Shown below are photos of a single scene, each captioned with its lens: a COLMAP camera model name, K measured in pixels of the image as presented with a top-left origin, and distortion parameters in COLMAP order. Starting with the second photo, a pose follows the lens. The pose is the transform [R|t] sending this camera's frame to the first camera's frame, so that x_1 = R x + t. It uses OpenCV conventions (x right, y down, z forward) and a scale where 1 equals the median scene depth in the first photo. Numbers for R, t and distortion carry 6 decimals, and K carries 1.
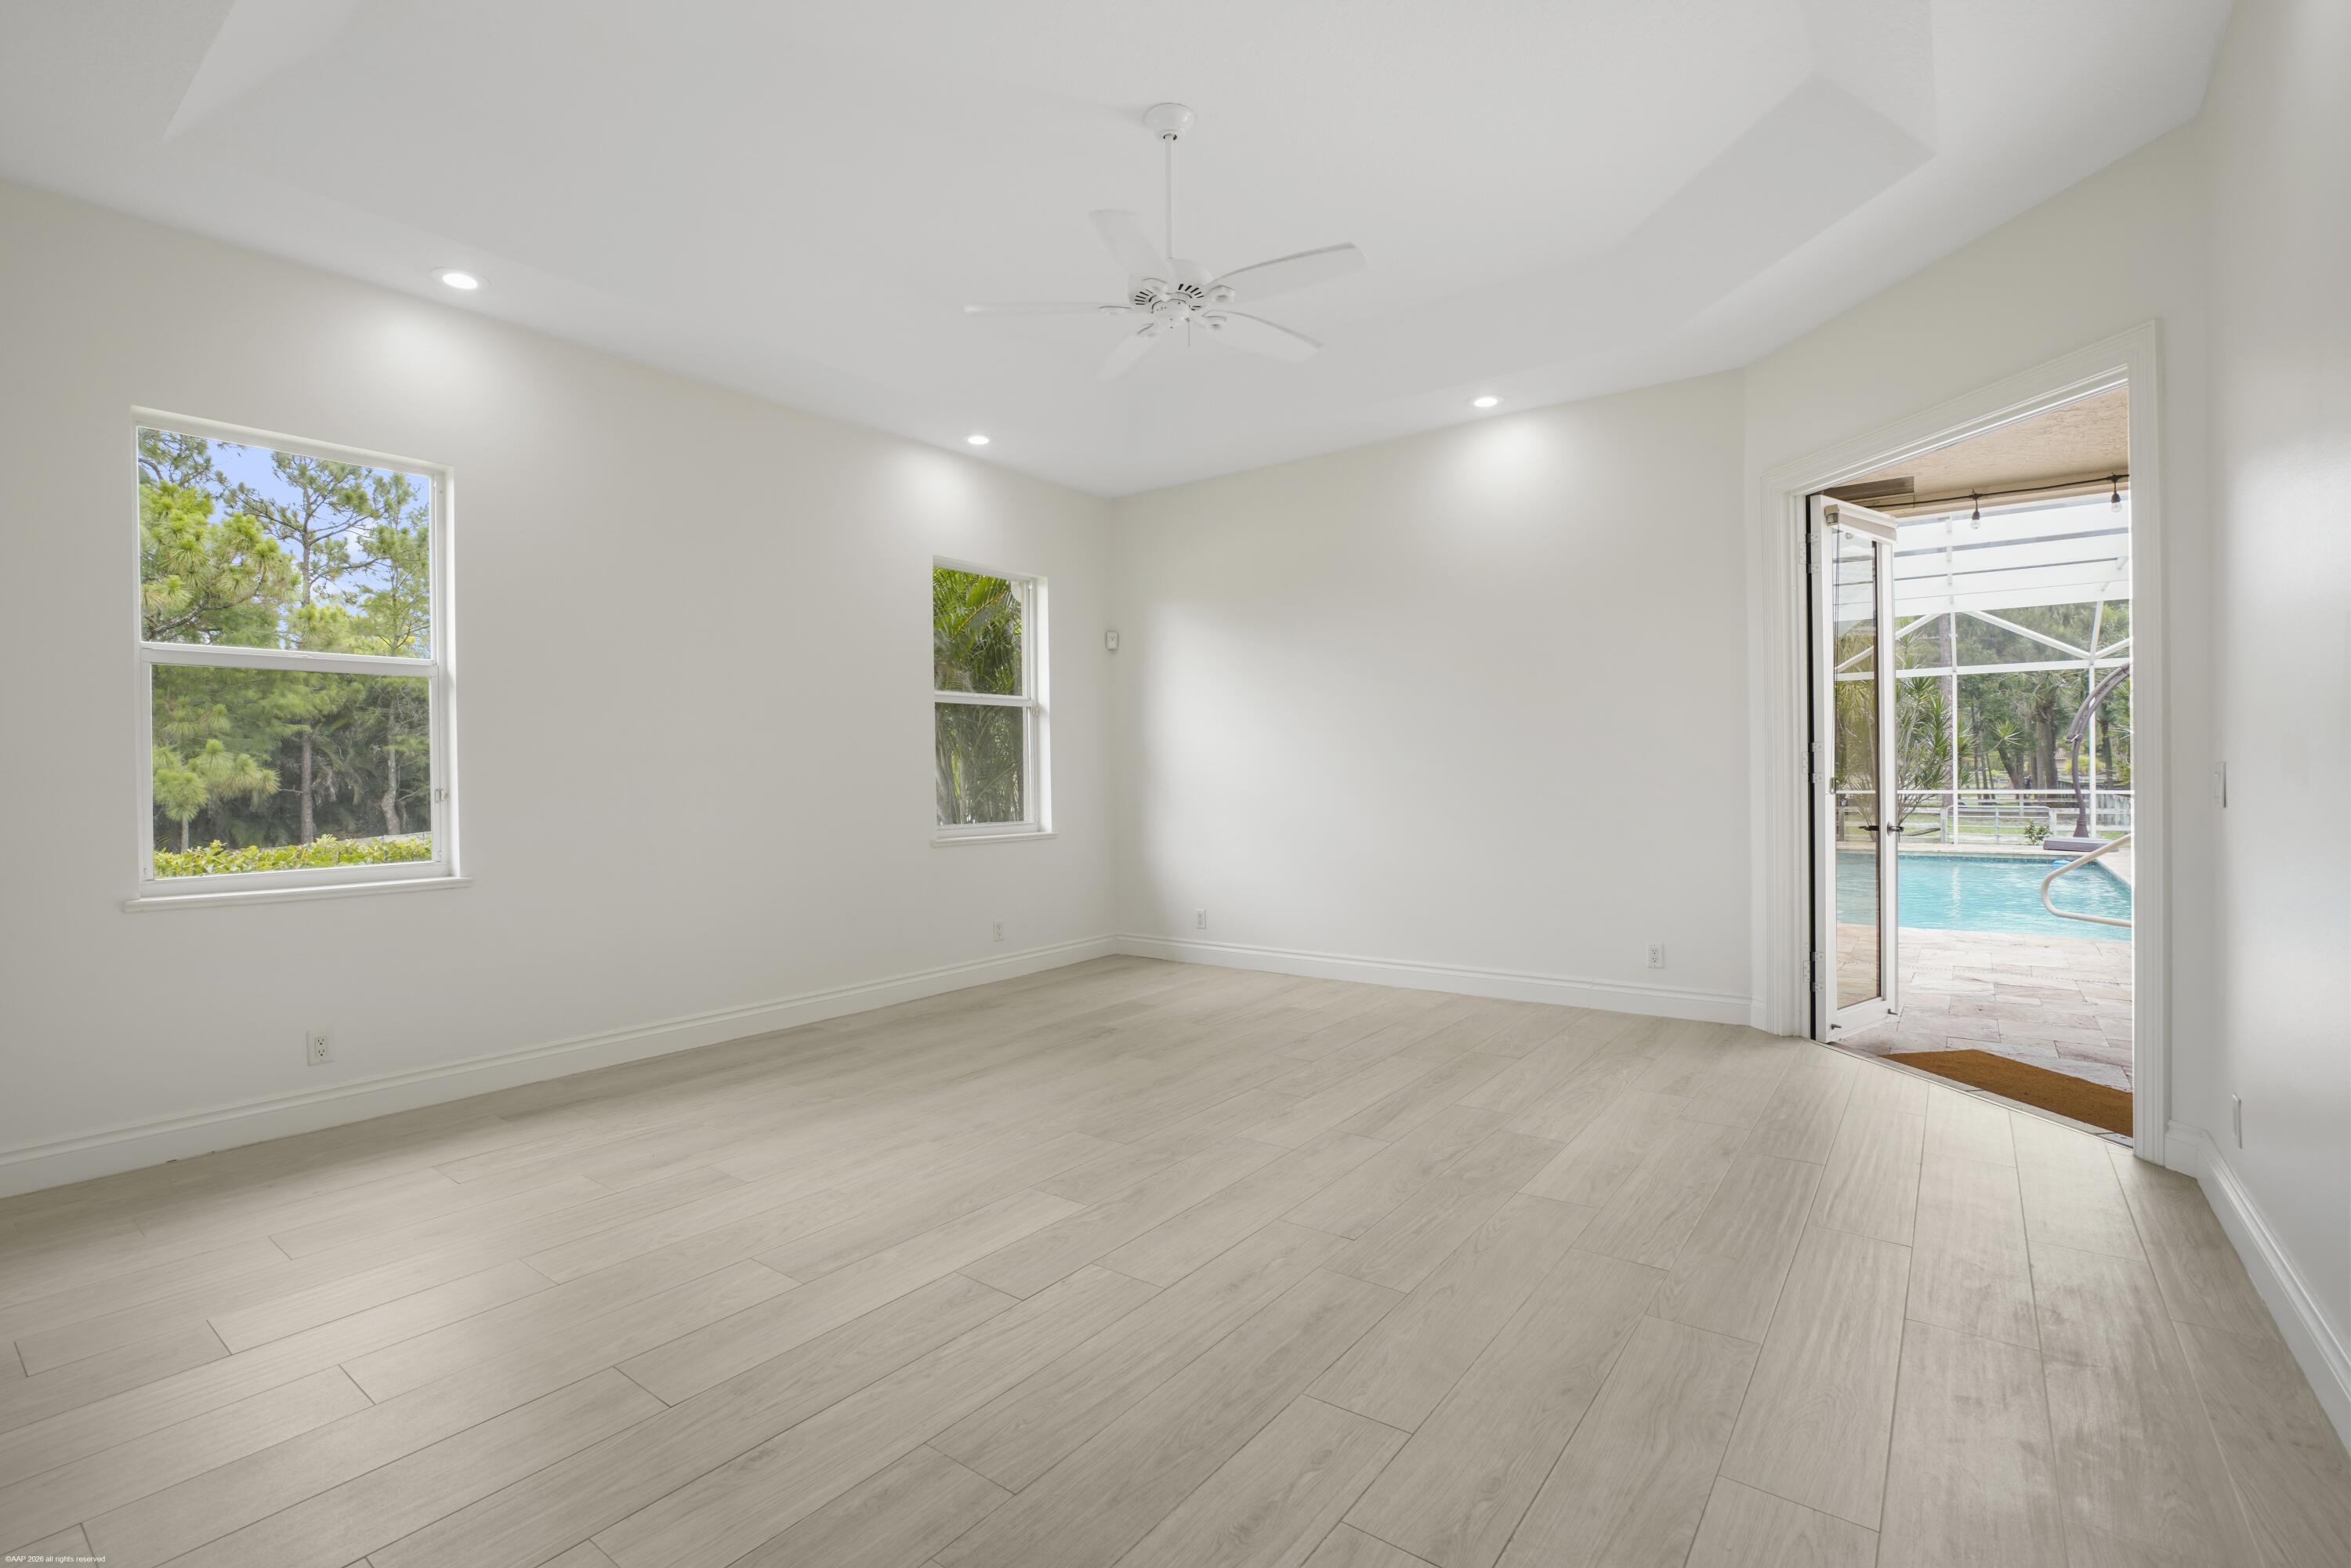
lens RADIAL K [[1082.3, 0, 1134.1], [0, 1082.3, 776.8], [0, 0, 1]] dist [-0.030167, 0.002996]
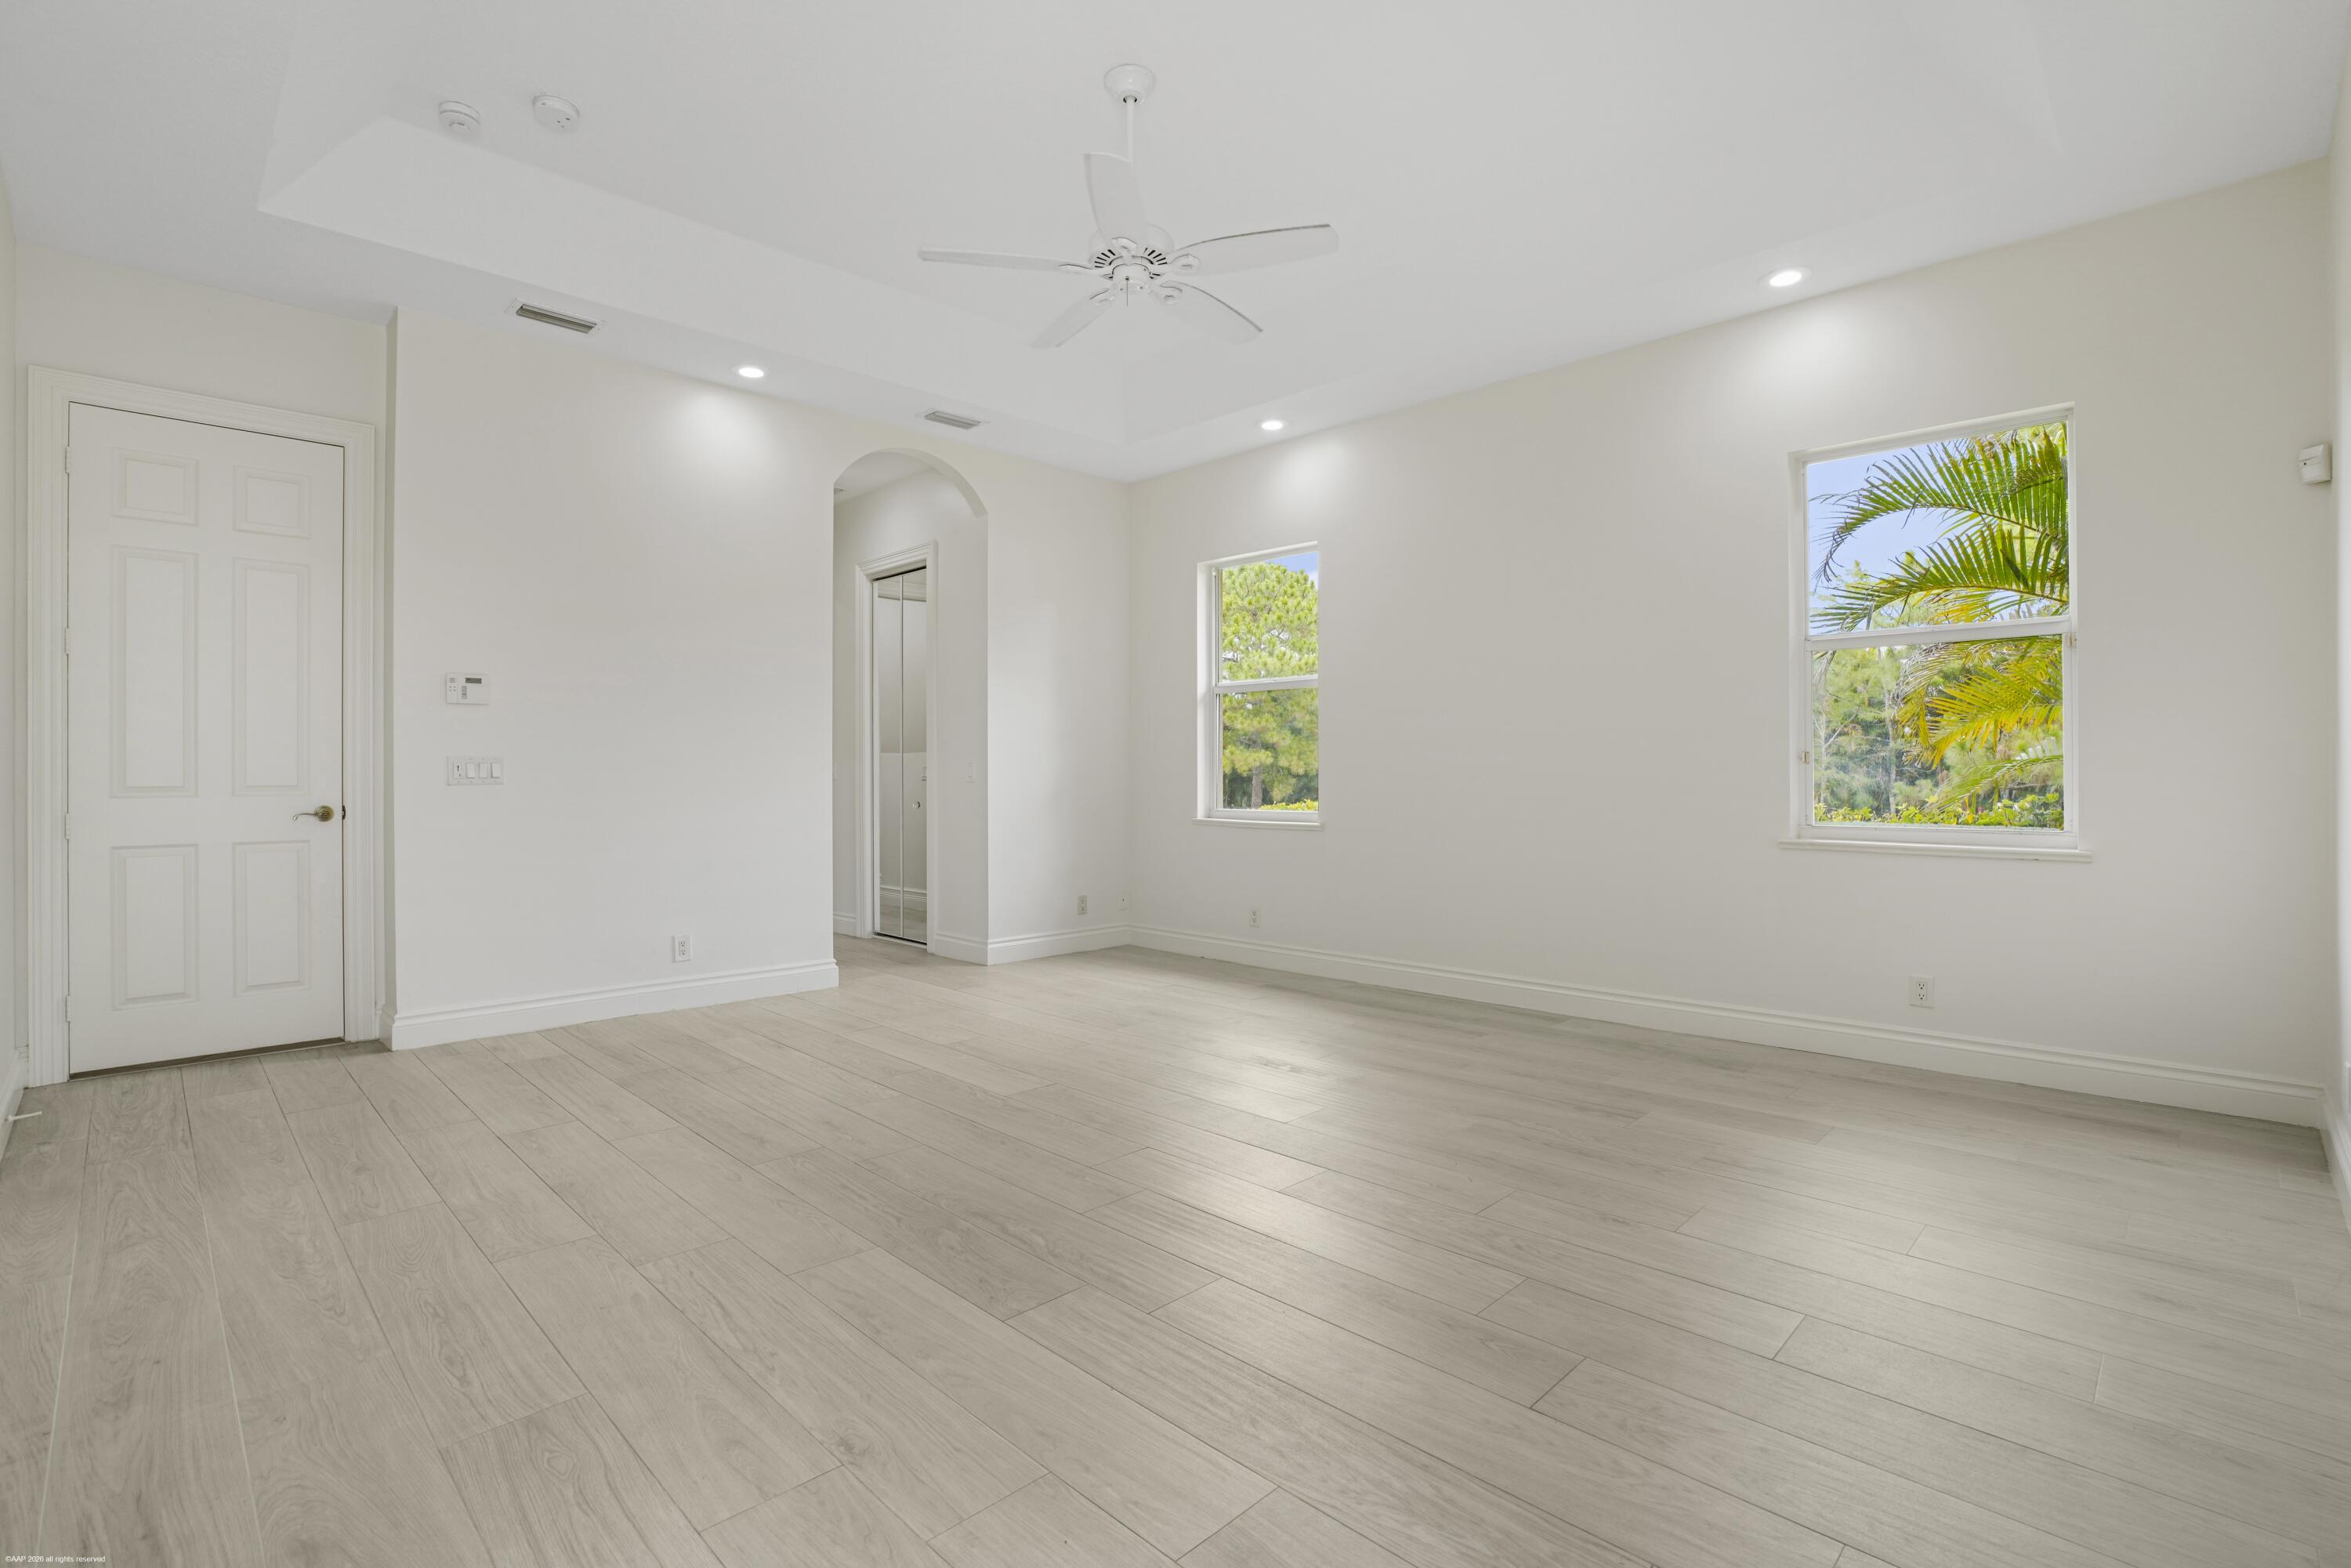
lens RADIAL K [[1082.3, 0, 1185.5], [0, 1082.3, 769.0], [0, 0, 1]] dist [-0.030167, 0.002996]
pose [[-0.126513, 0.005358, -0.991950, 0.915230], [0.004754, 0.999977, 0.004795, 0.009895], [0.991954, -0.004109, -0.126536, 1.066487]]
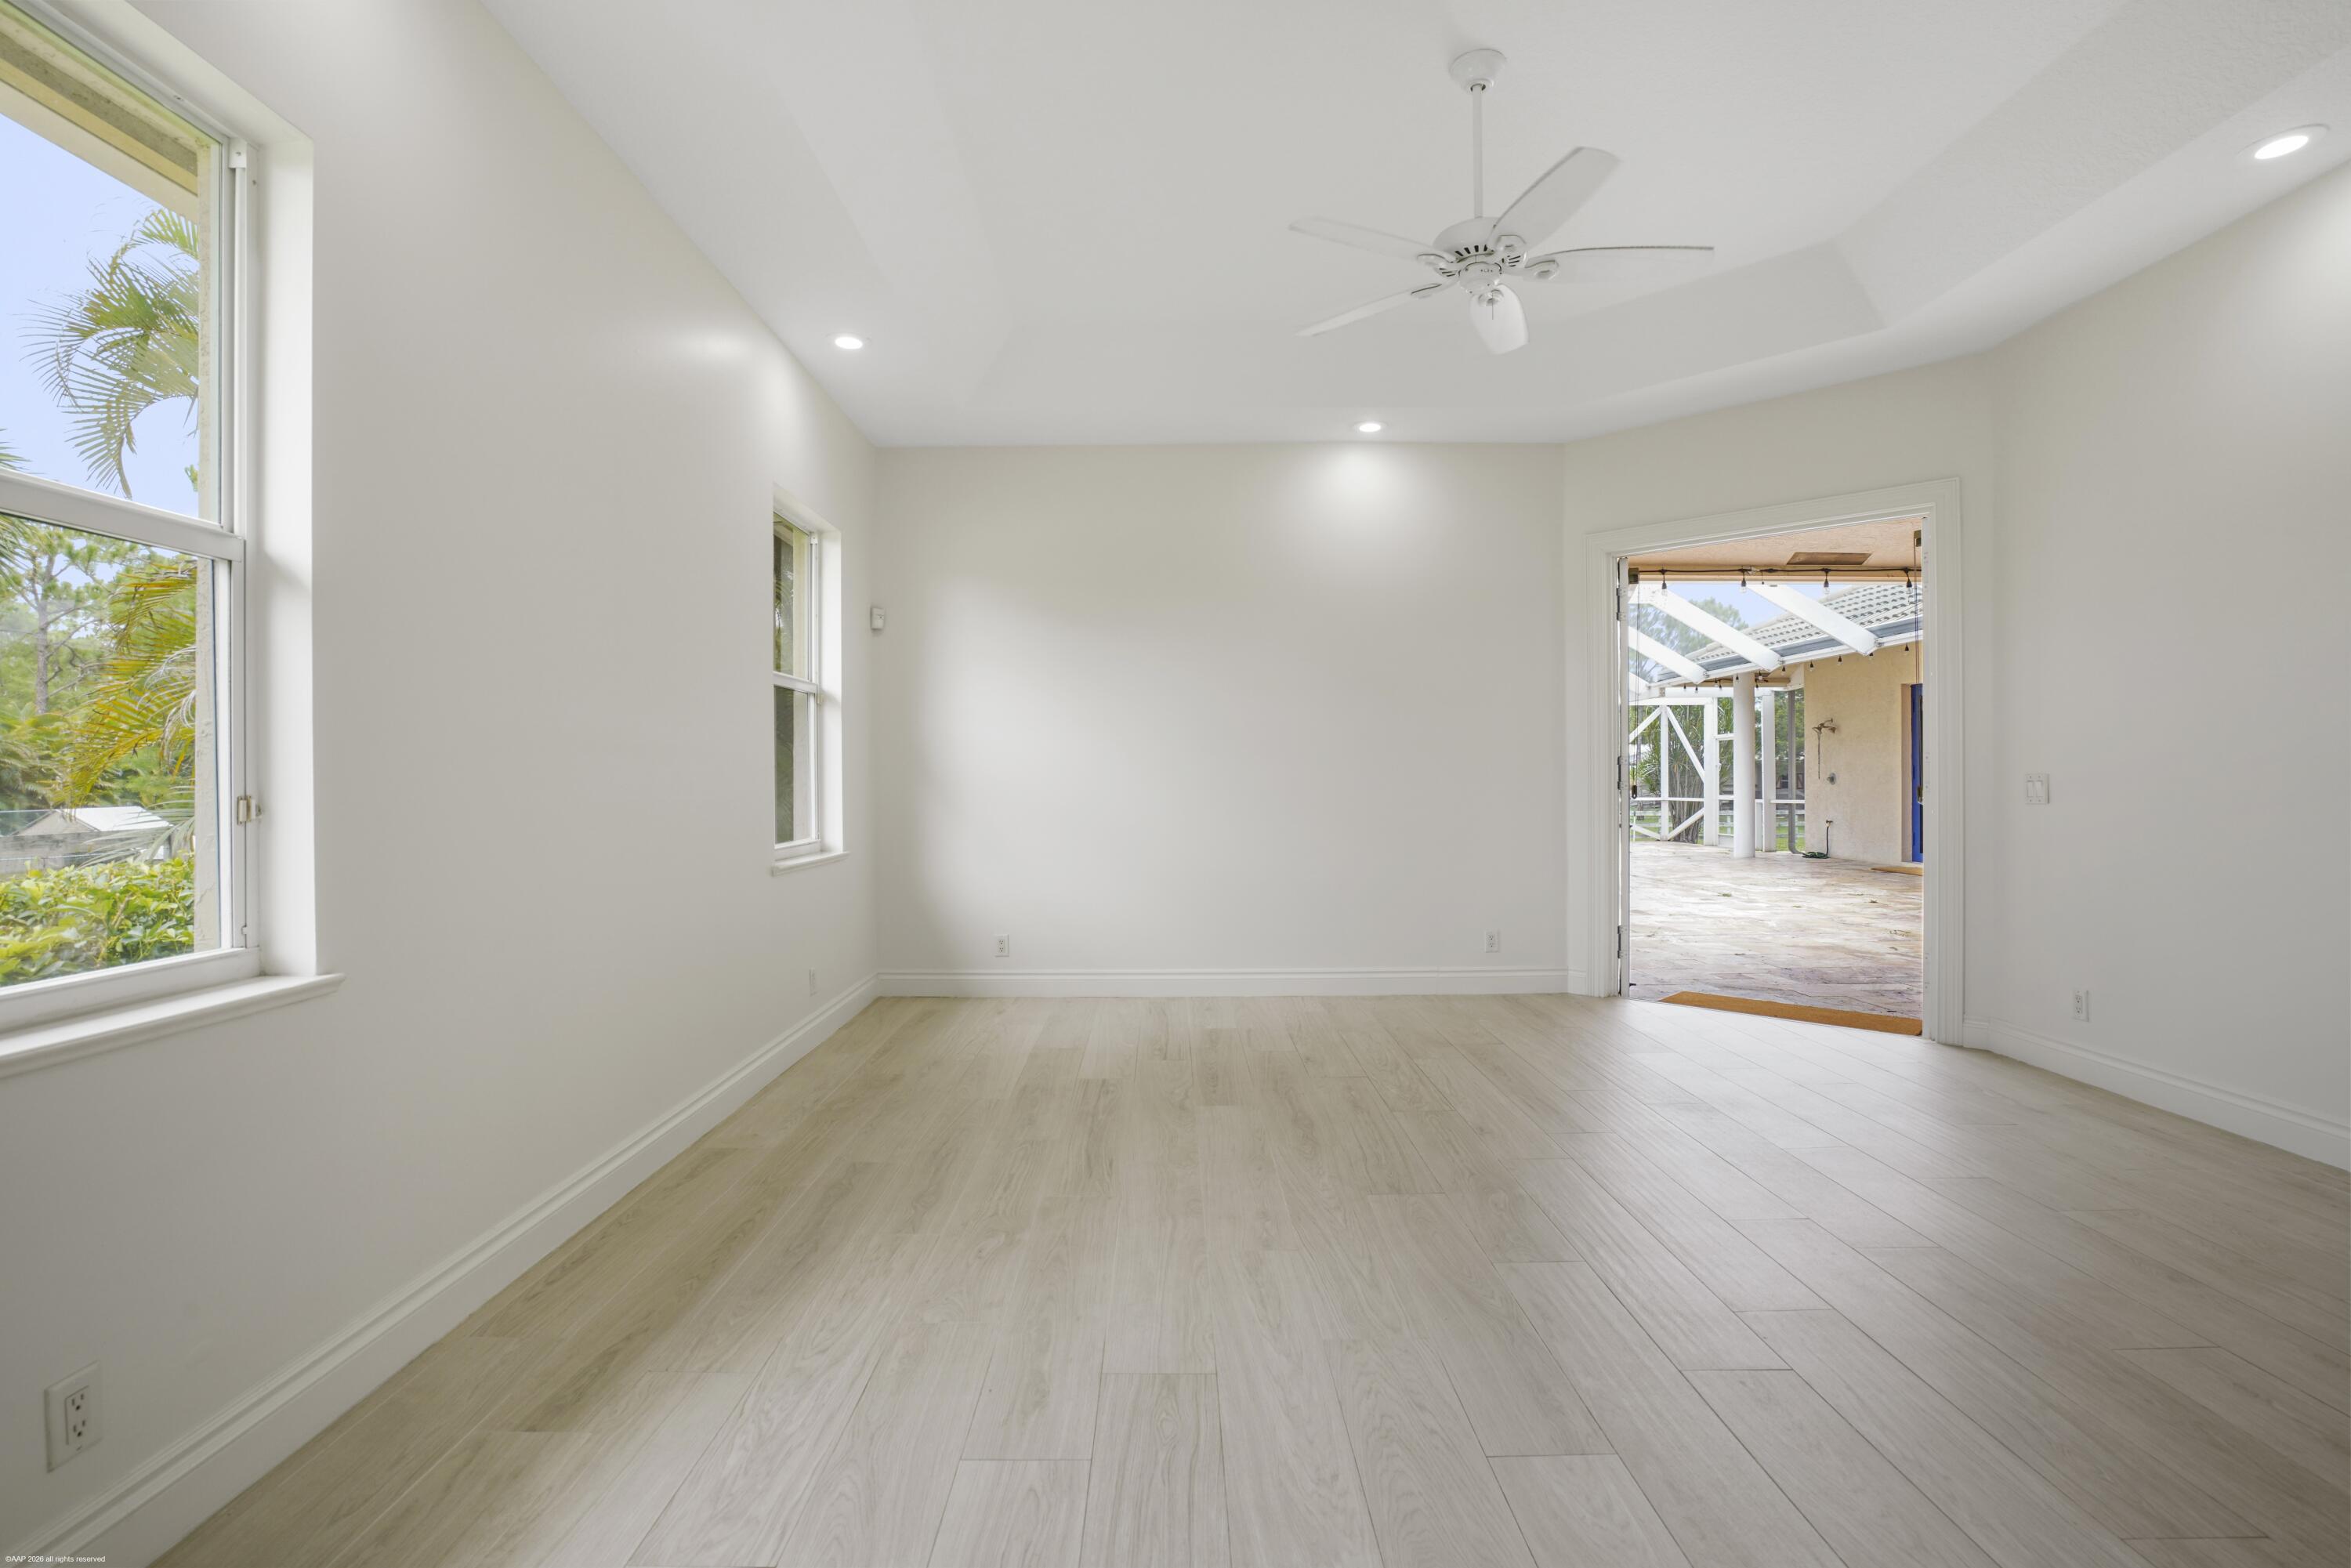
lens RADIAL K [[1082.3, 0, 1176.6], [0, 1082.3, 792.6], [0, 0, 1]] dist [-0.030167, 0.002996]
pose [[0.785307, 0.000996, 0.619106, -0.663311], [-0.003535, 0.999990, 0.002874, 0.006900], [-0.619097, -0.004445, 0.785302, 0.400281]]
